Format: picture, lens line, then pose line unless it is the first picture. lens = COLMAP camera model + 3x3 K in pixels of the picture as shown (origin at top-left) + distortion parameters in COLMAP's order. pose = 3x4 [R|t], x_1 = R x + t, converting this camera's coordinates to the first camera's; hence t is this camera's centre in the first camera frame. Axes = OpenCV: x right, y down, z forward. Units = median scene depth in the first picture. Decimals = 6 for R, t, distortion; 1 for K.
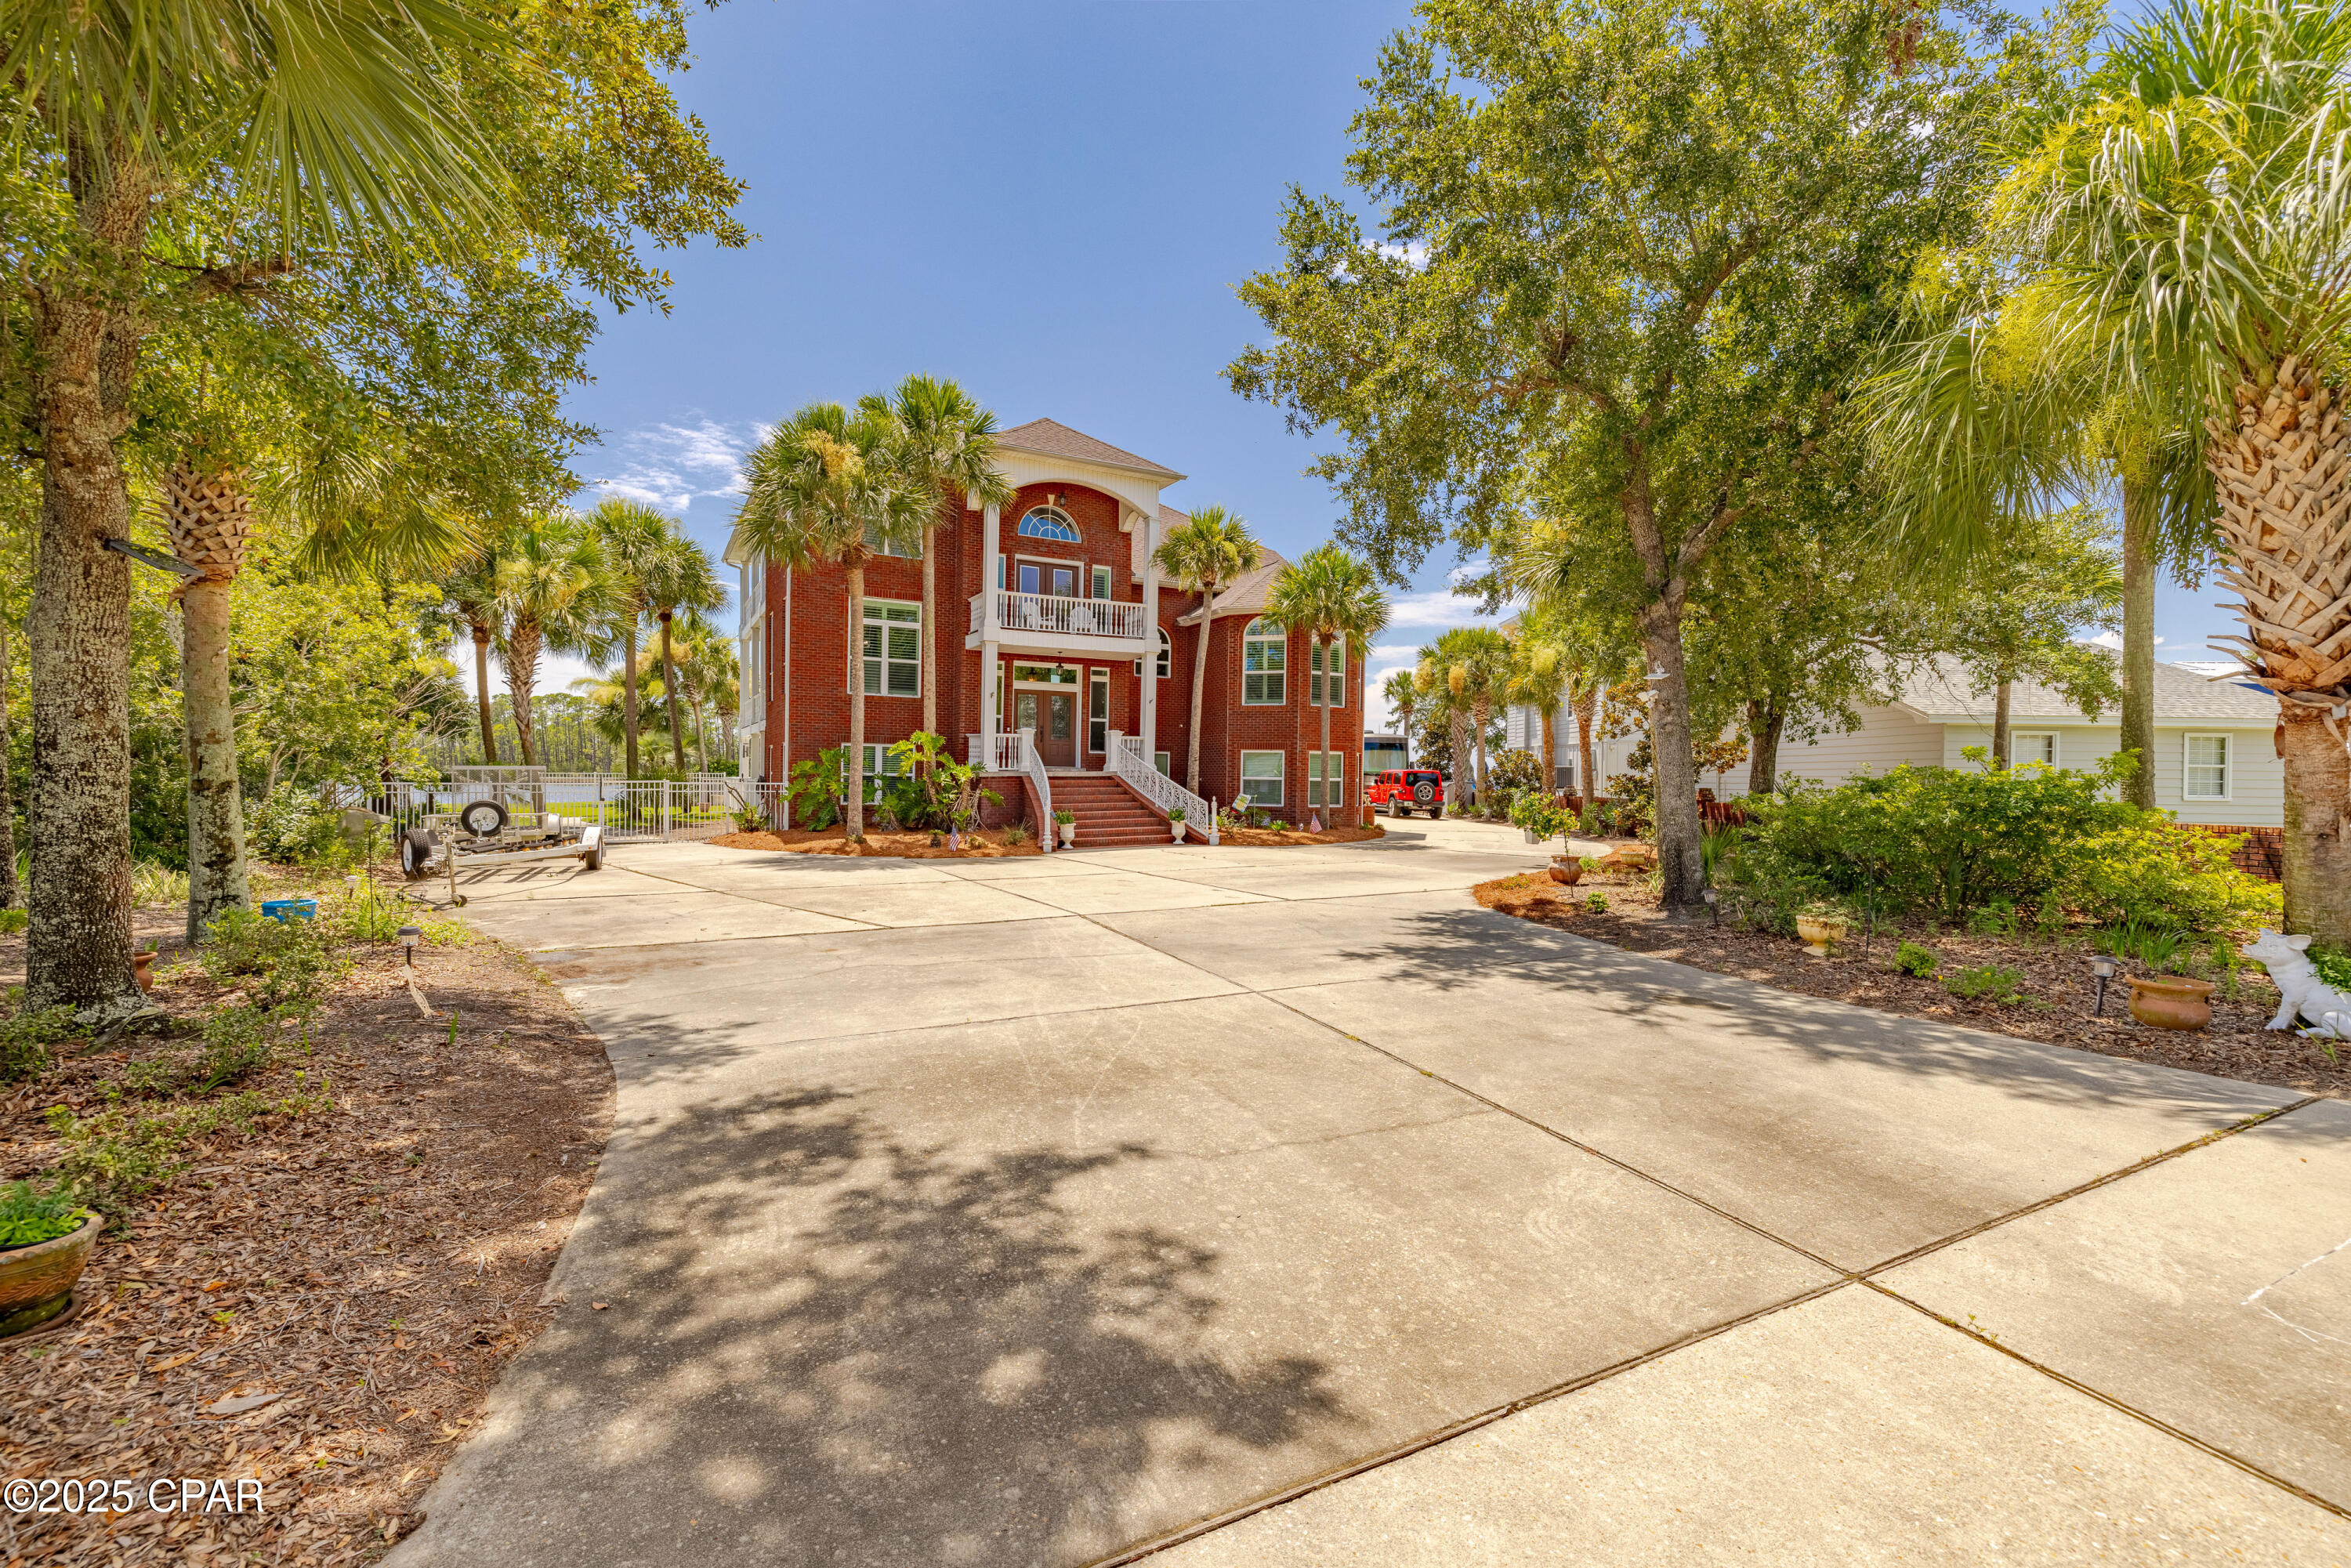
lens RADIAL K [[982.0, 0, 1179.5], [0, 982.0, 780.8], [0, 0, 1]] dist [-0.000329, -0.000312]
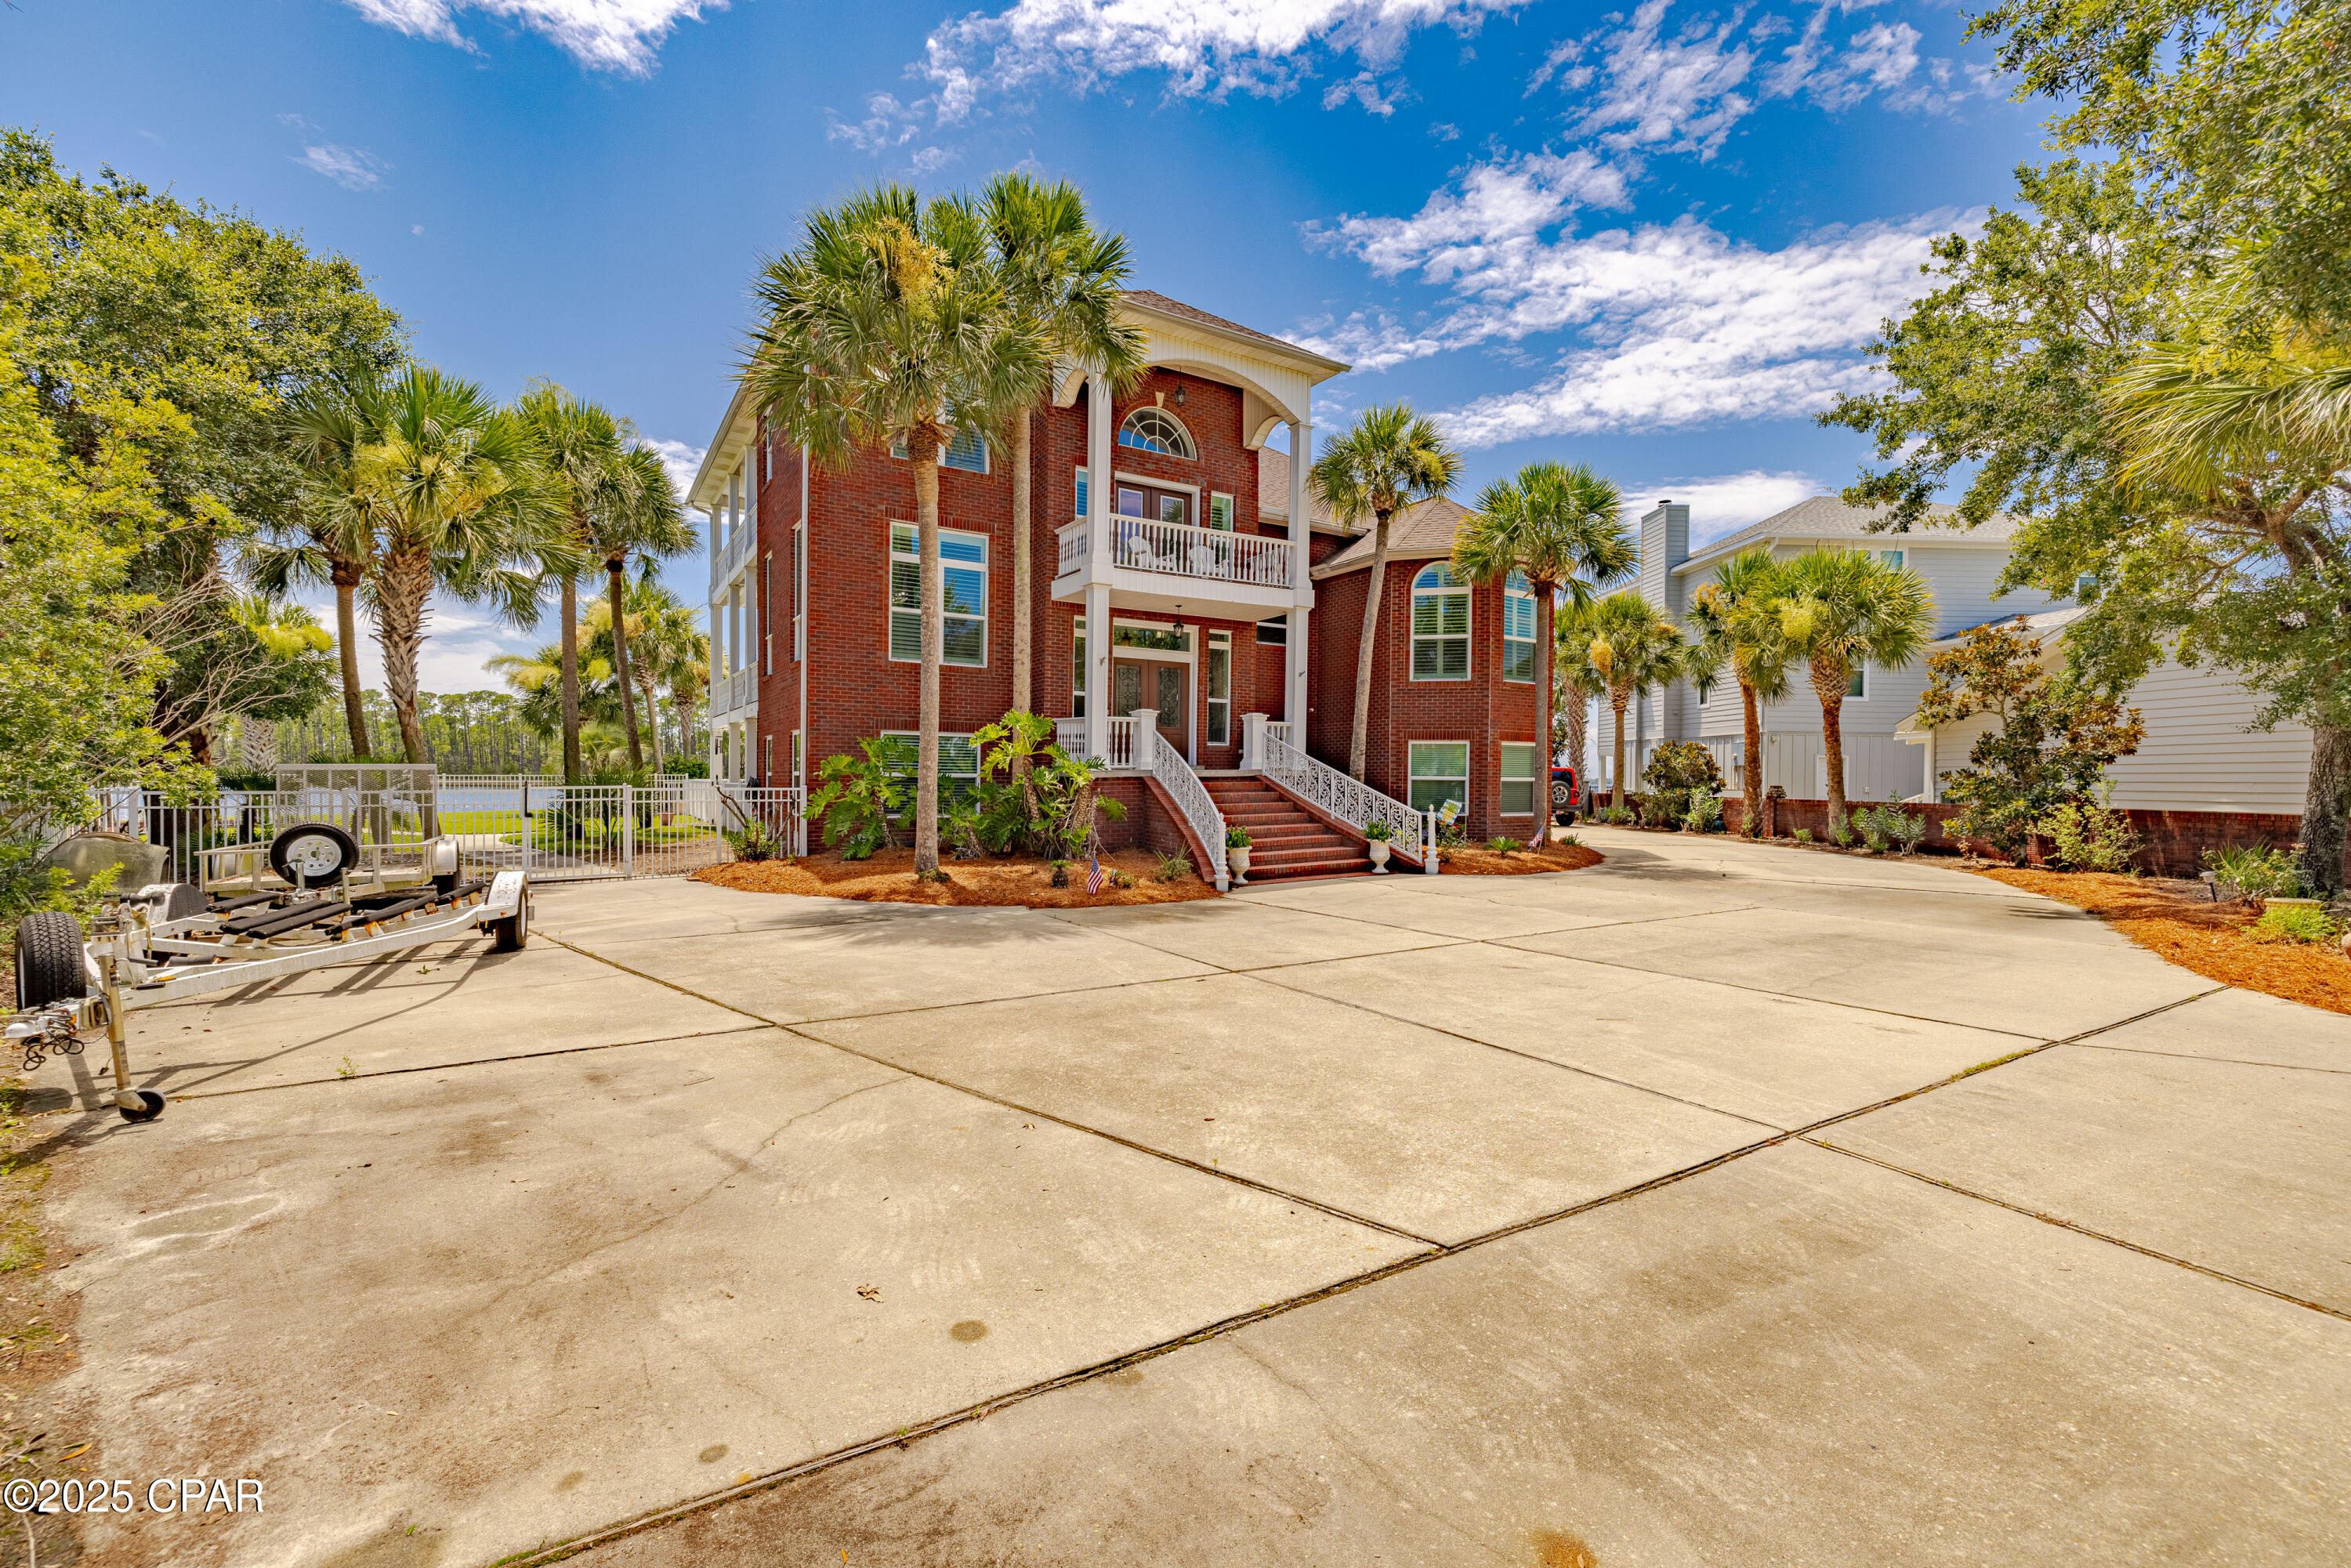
lens RADIAL K [[982.0, 0, 1184.0], [0, 982.0, 785.0], [0, 0, 1]] dist [-0.000329, -0.000312]
pose [[0.998482, -0.004898, 0.054867, -0.159342], [0.004669, 0.999980, 0.004294, -0.001509], [-0.054886, -0.004031, 0.998484, 0.274688]]
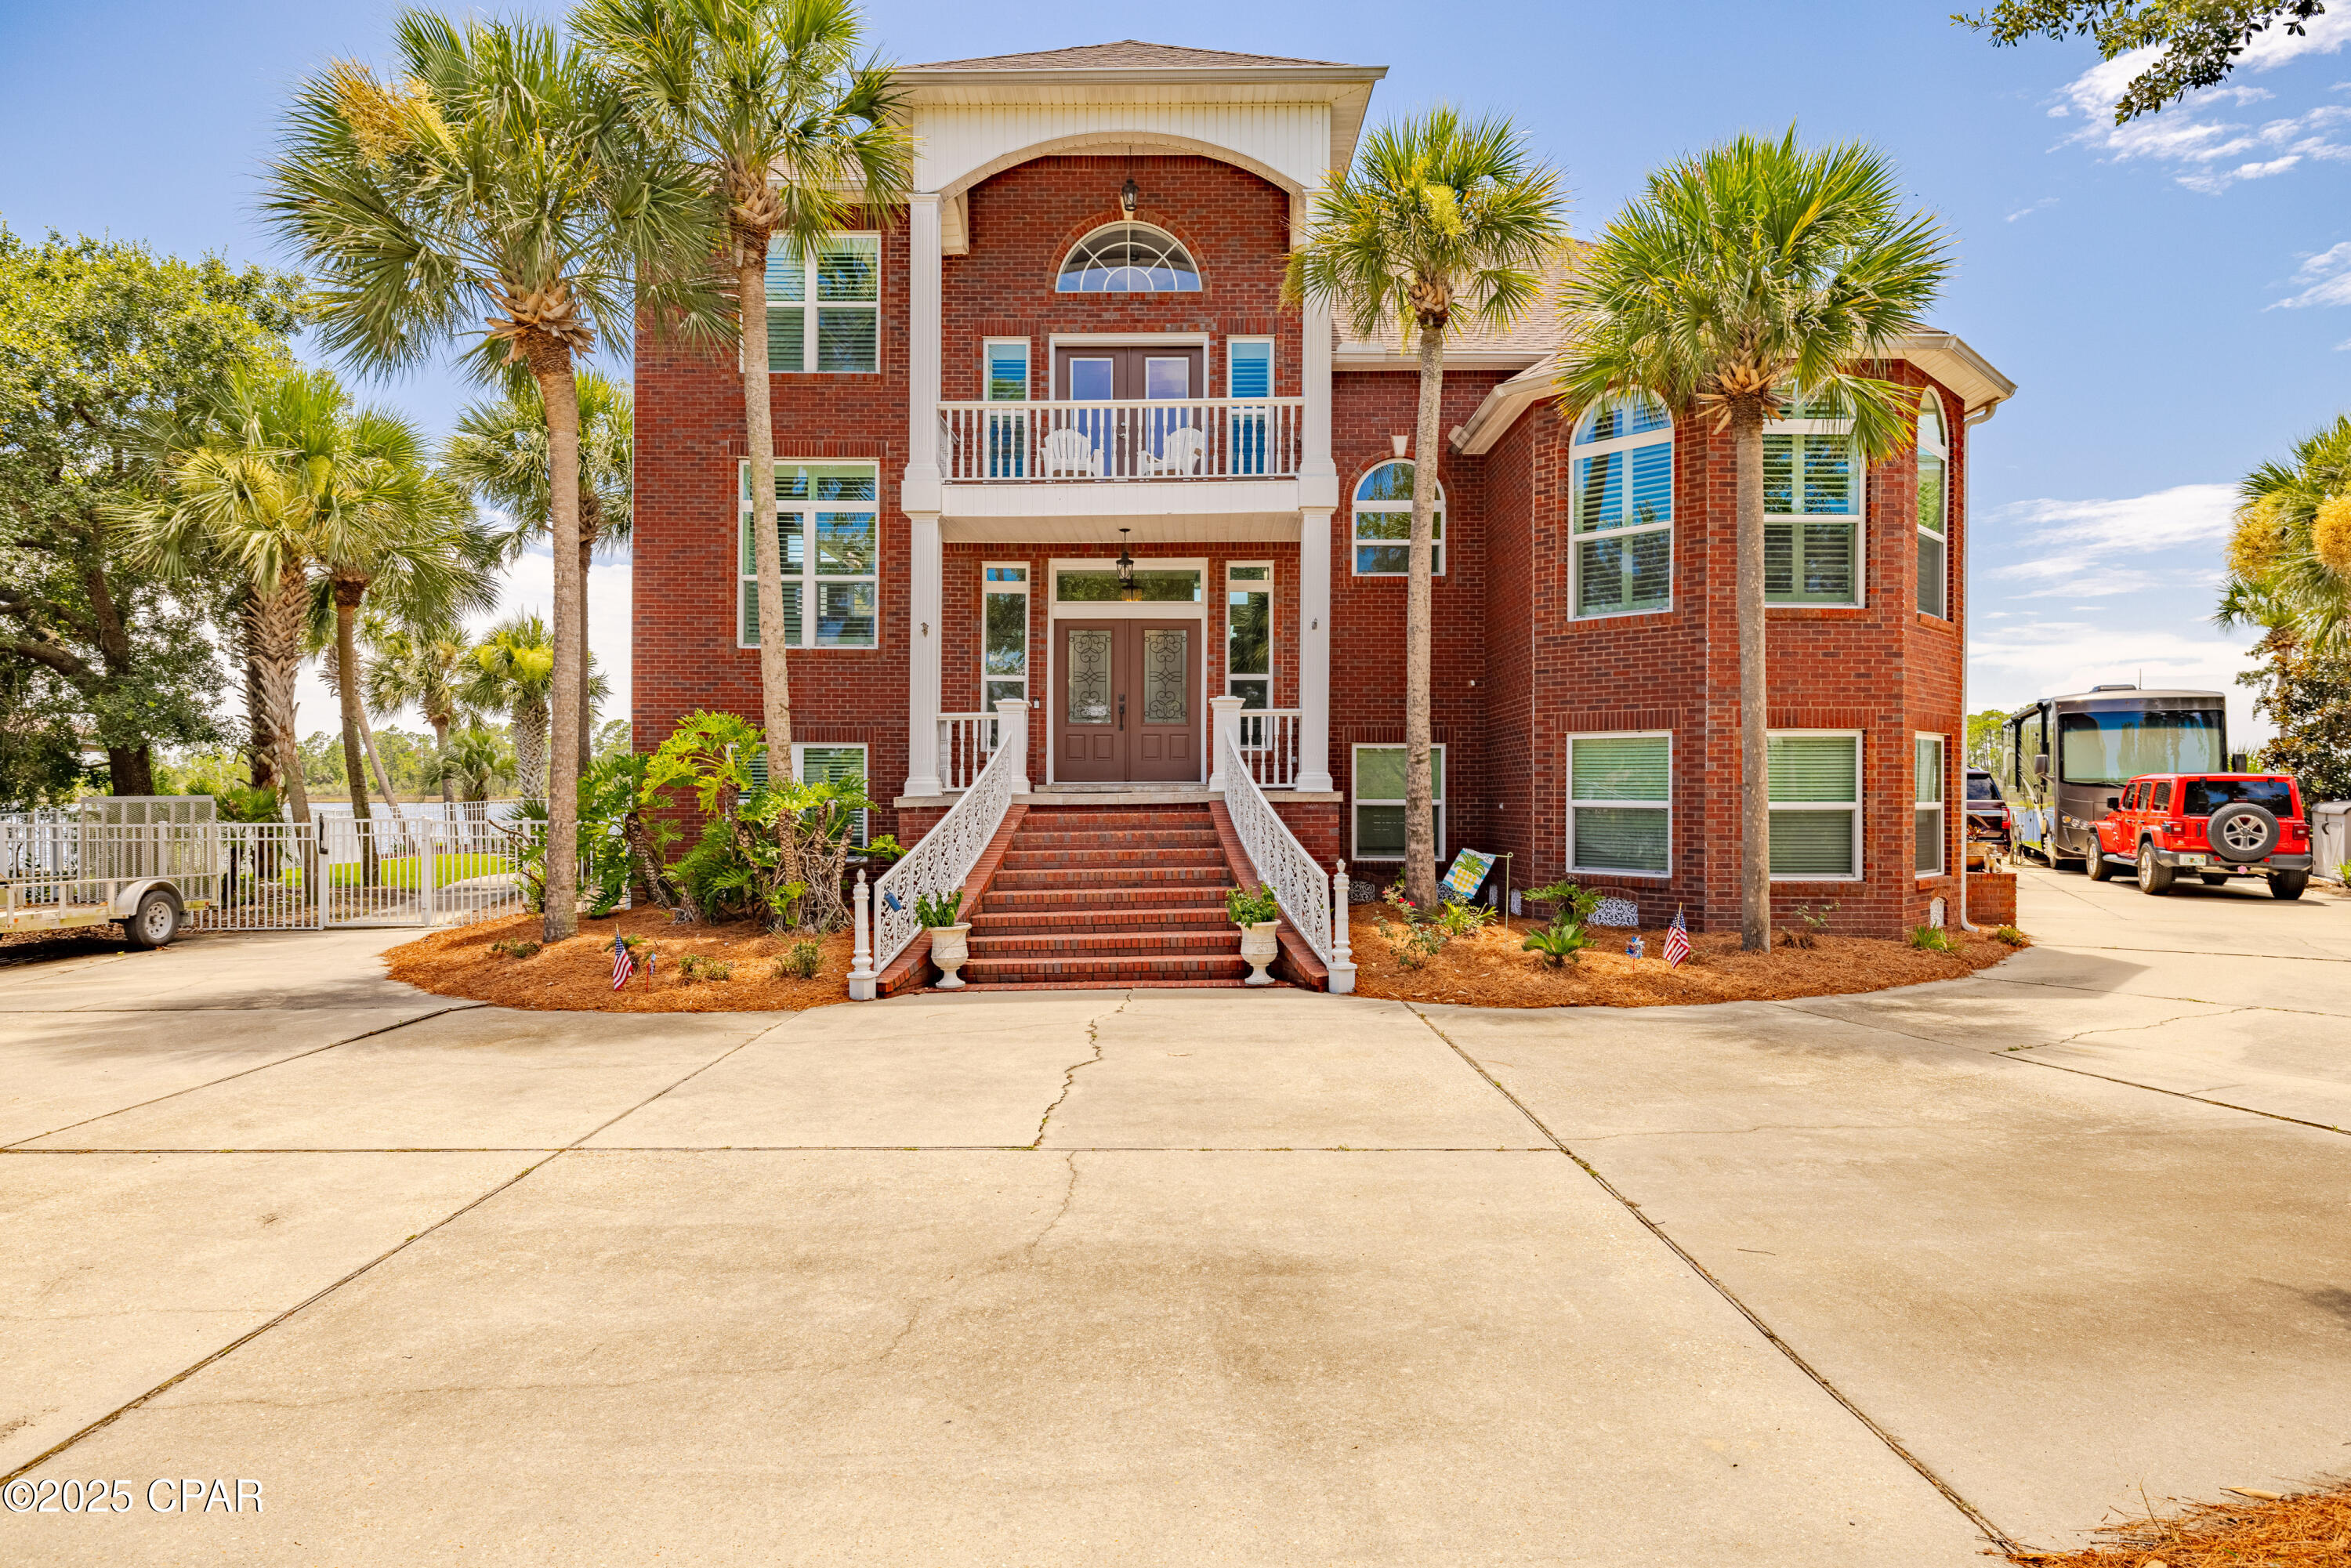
lens RADIAL K [[1329.4, 0, 1167.7], [0, 1329.4, 784.2], [0, 0, 1]] dist [0.006158, 0.001146]
pose [[0.872104, -0.012435, -0.489163, 0.196426], [0.007909, 0.999905, -0.011319, -0.006034], [0.489257, 0.006002, 0.872119, 0.476627]]
